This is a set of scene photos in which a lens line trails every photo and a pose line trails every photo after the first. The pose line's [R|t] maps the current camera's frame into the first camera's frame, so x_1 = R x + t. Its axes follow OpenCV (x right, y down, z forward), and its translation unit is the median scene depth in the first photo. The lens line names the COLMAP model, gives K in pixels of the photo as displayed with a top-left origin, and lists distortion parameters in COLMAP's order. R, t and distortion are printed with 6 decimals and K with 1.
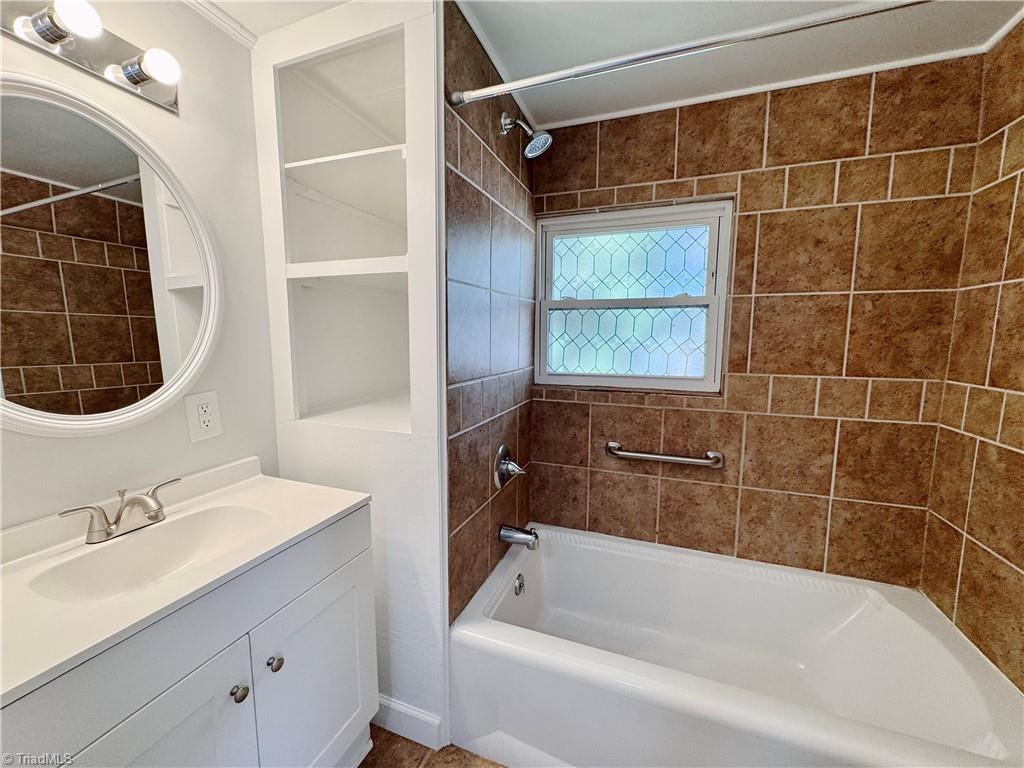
lens RADIAL K [[410.8, 0, 510.1], [0, 410.8, 381.1], [0, 0, 1]] dist [-0.002241, 0.000002]
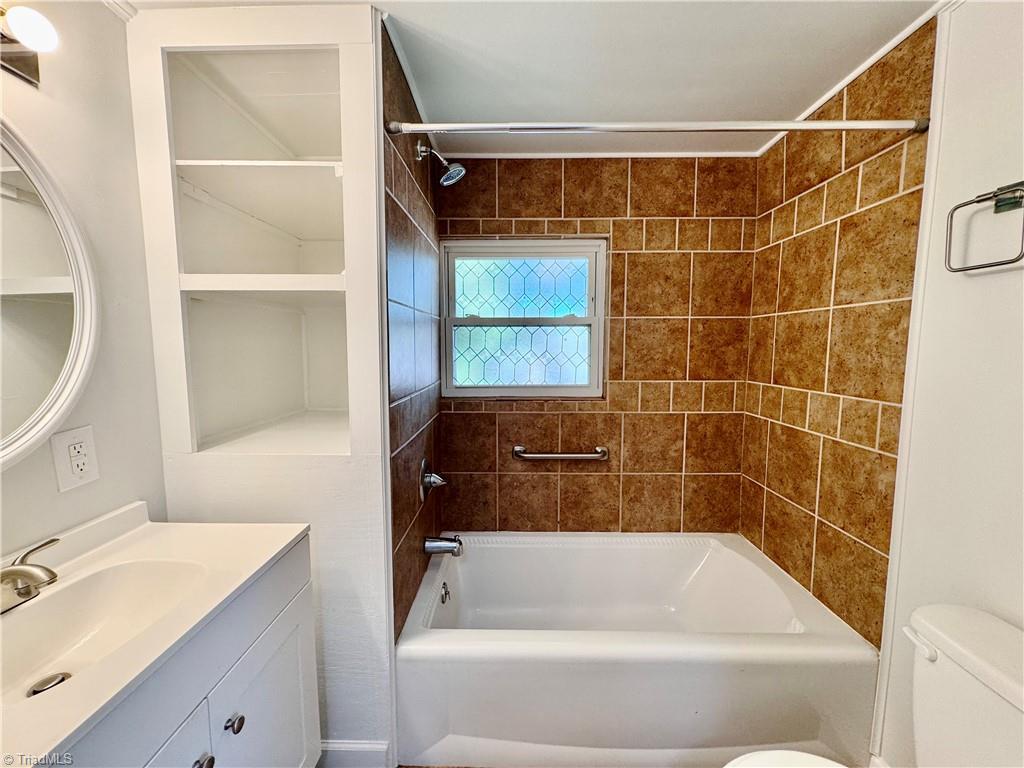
lens RADIAL K [[410.8, 0, 510.1], [0, 410.8, 381.1], [0, 0, 1]] dist [-0.002241, 0.000002]
pose [[0.937891, -0.035415, 0.345118, -0.173541], [0.043482, 0.998931, -0.015659, -0.012831], [-0.344194, 0.029693, 0.938429, -0.042862]]
